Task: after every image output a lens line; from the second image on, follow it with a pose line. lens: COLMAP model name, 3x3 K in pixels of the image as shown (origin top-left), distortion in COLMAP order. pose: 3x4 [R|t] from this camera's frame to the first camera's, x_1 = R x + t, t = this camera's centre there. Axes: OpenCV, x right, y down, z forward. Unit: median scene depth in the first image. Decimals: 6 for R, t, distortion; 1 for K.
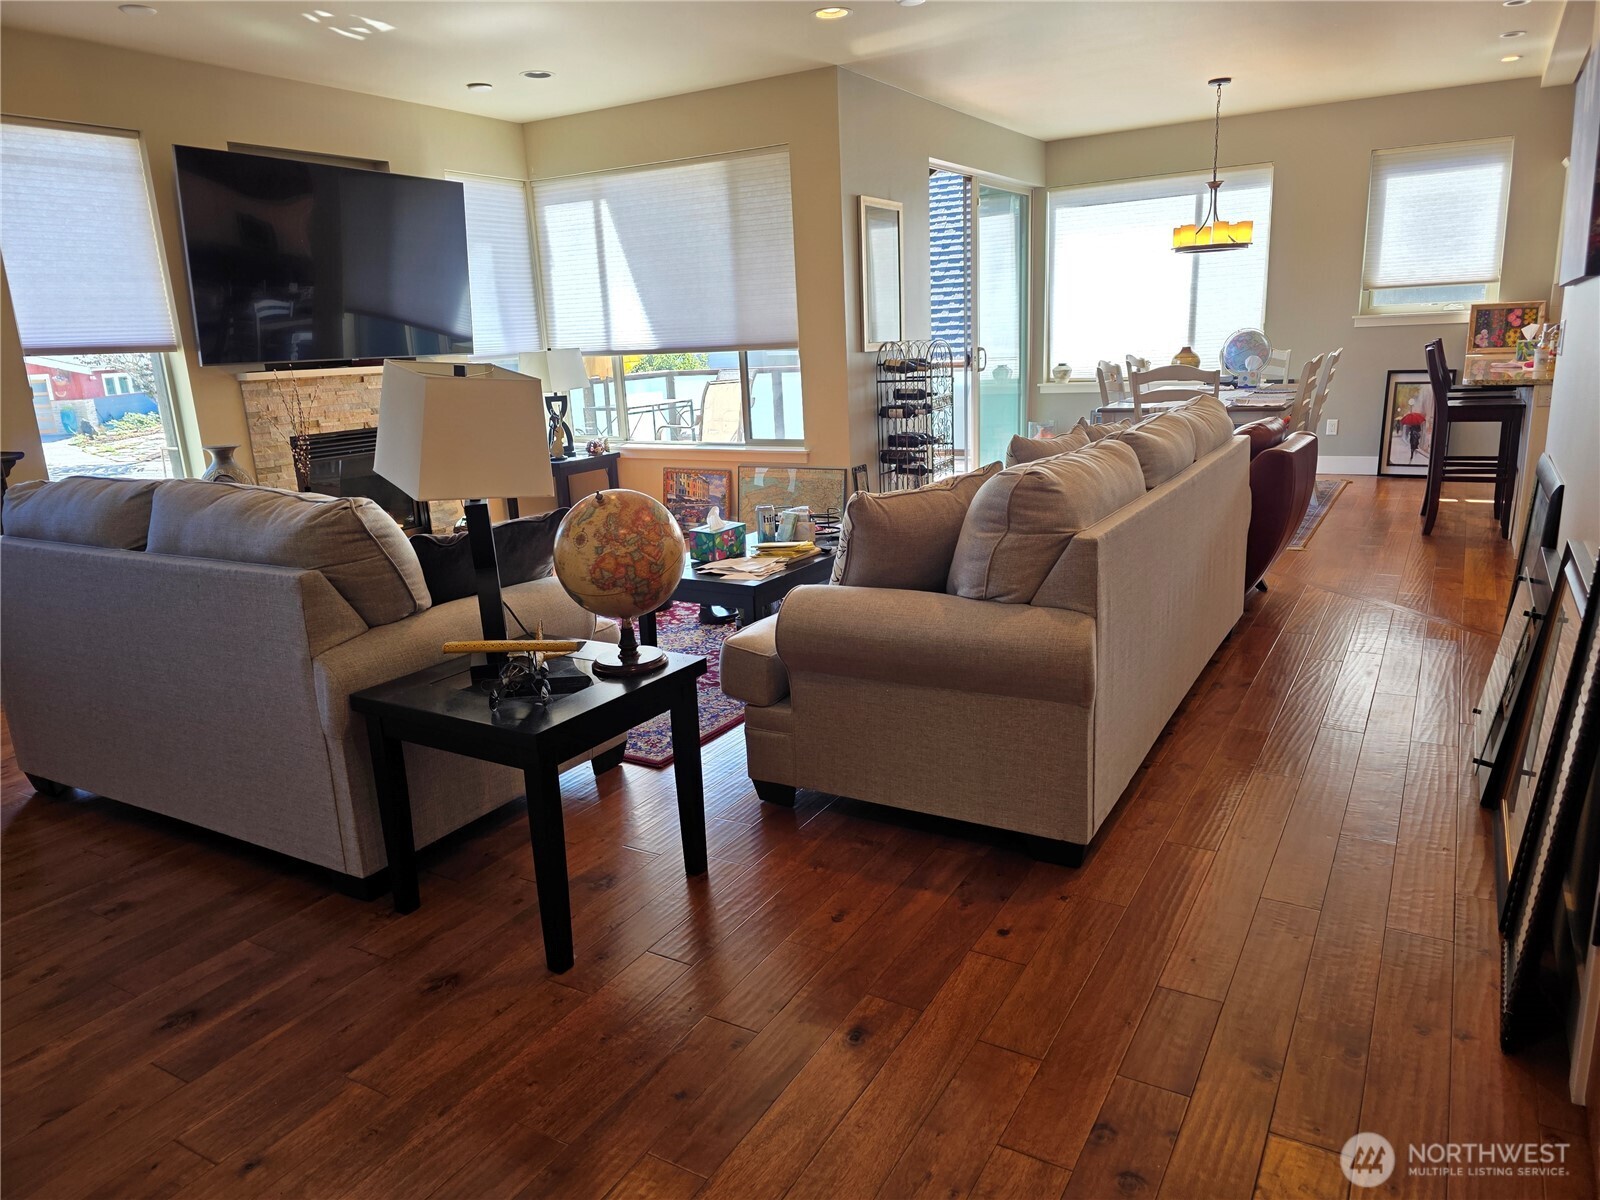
lens RADIAL K [[1079.5, 0, 811.2], [0, 1079.5, 592.9], [0, 0, 1]] dist [0.050169, -0.037493]
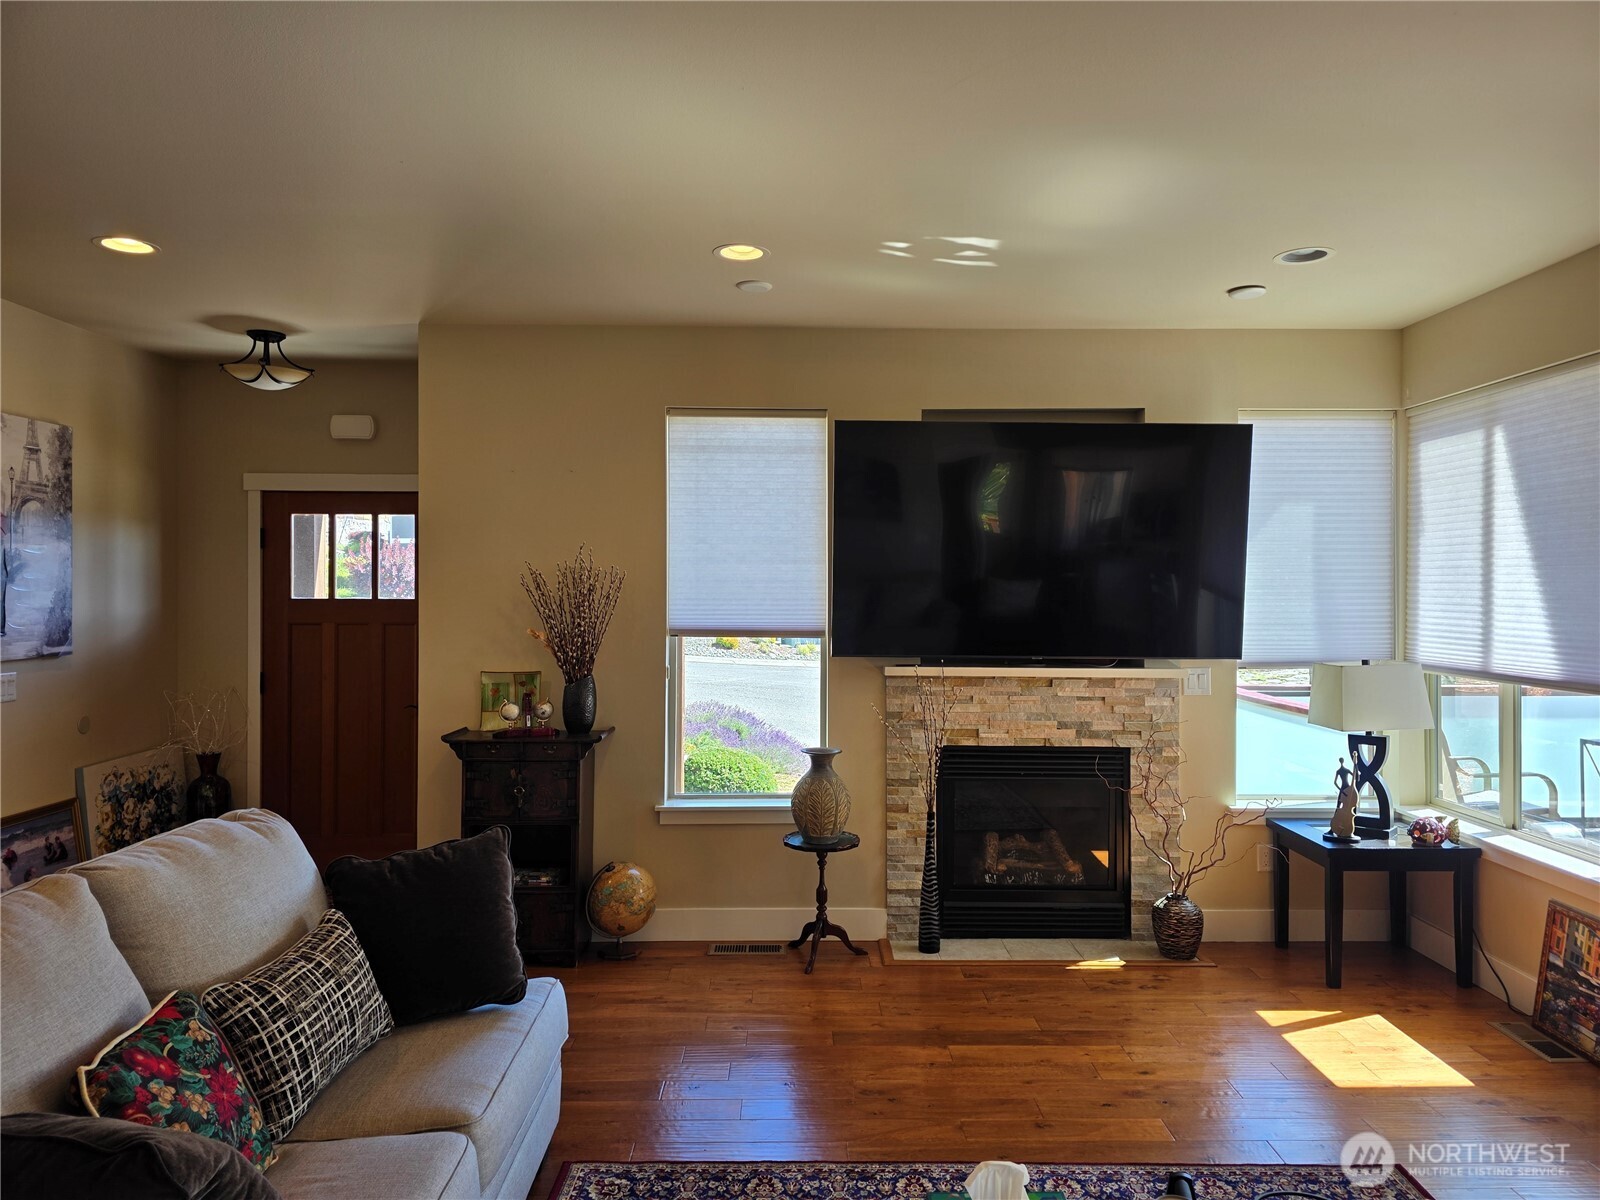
lens RADIAL K [[1079.5, 0, 806.8], [0, 1079.5, 591.8], [0, 0, 1]] dist [0.050169, -0.037493]
pose [[0.514754, 0.052762, -0.855713, 0.144699], [-0.225984, 0.971157, -0.076060, -0.160264], [0.827018, 0.232530, 0.511831, 0.450937]]
